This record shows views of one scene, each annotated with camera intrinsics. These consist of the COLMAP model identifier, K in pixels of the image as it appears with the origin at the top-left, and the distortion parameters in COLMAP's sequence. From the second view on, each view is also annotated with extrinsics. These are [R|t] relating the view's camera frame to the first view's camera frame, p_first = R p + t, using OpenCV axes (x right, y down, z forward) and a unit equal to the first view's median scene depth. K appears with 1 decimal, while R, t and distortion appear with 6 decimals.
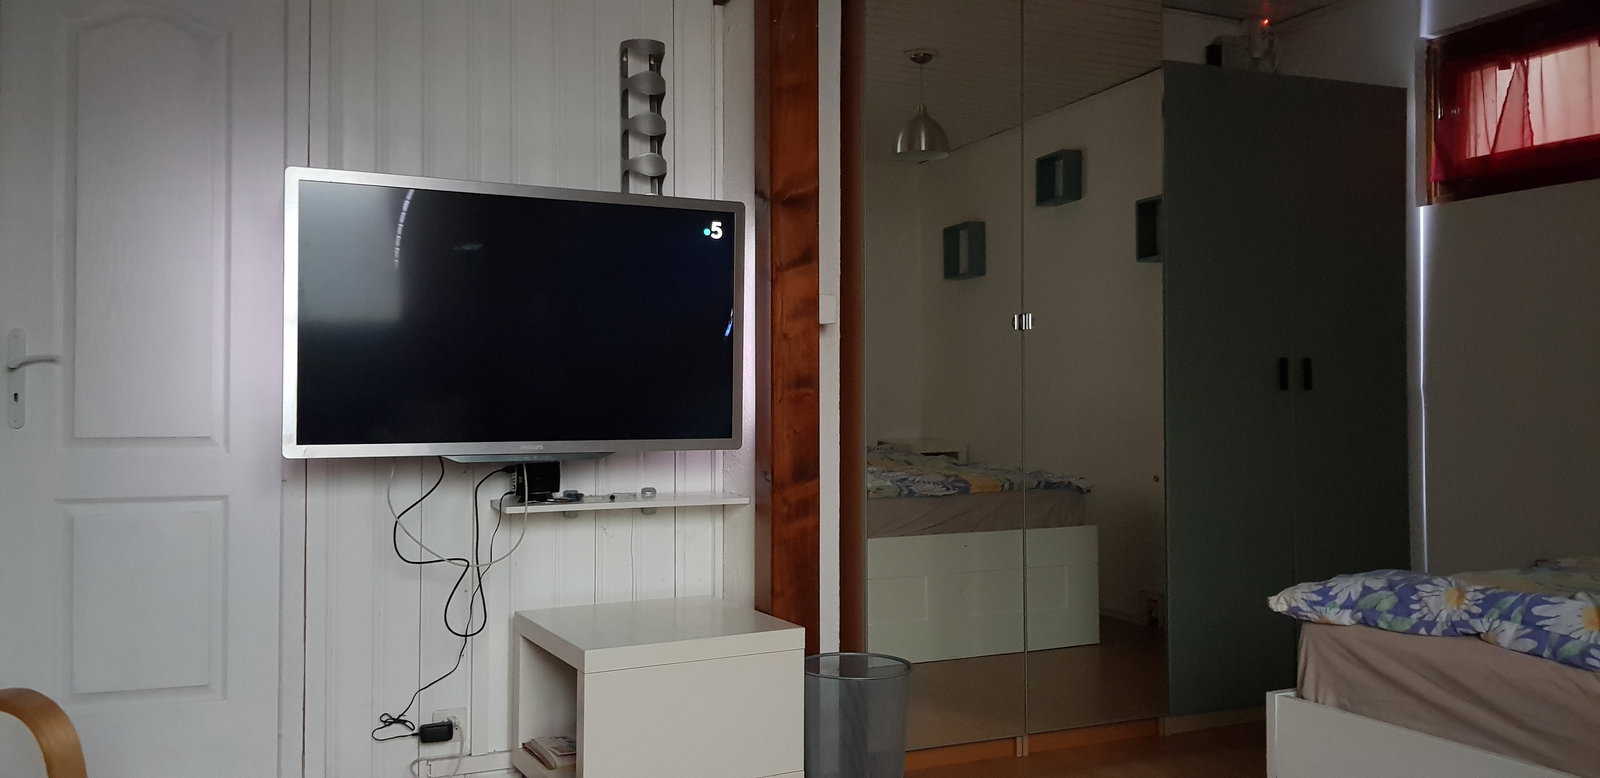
lens RADIAL K [[1229.4, 0, 800.8], [0, 1229.4, 353.5], [0, 0, 1]] dist [0.073401, -0.121421]
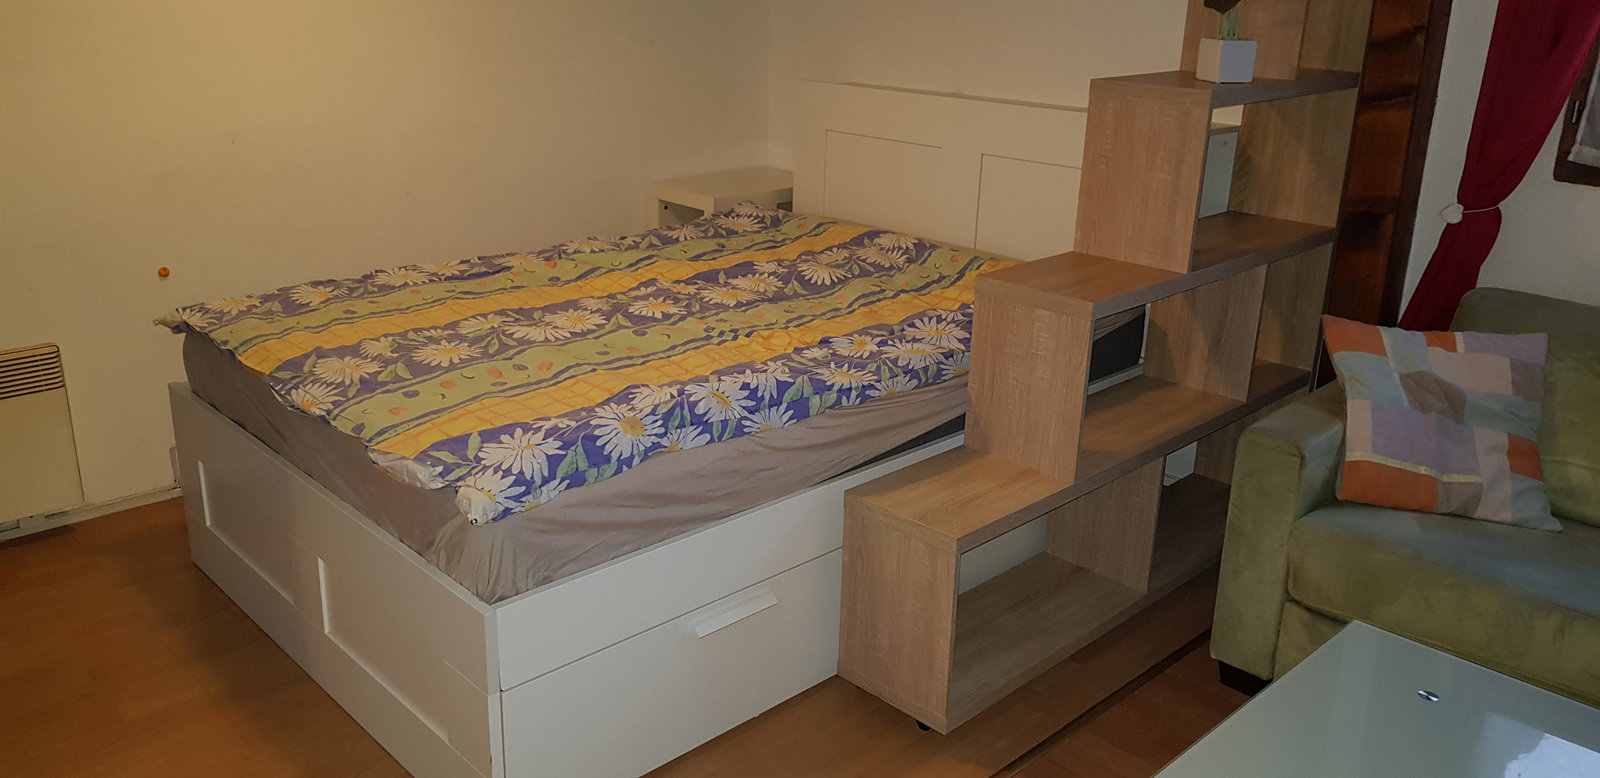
lens RADIAL K [[1229.4, 0, 800.8], [0, 1229.4, 353.5], [0, 0, 1]] dist [0.073401, -0.121421]
pose [[-0.296353, -0.293349, 0.908912, -0.489003], [-0.046838, 0.954981, 0.292946, -0.192953], [-0.953929, 0.044244, -0.296751, 1.172269]]
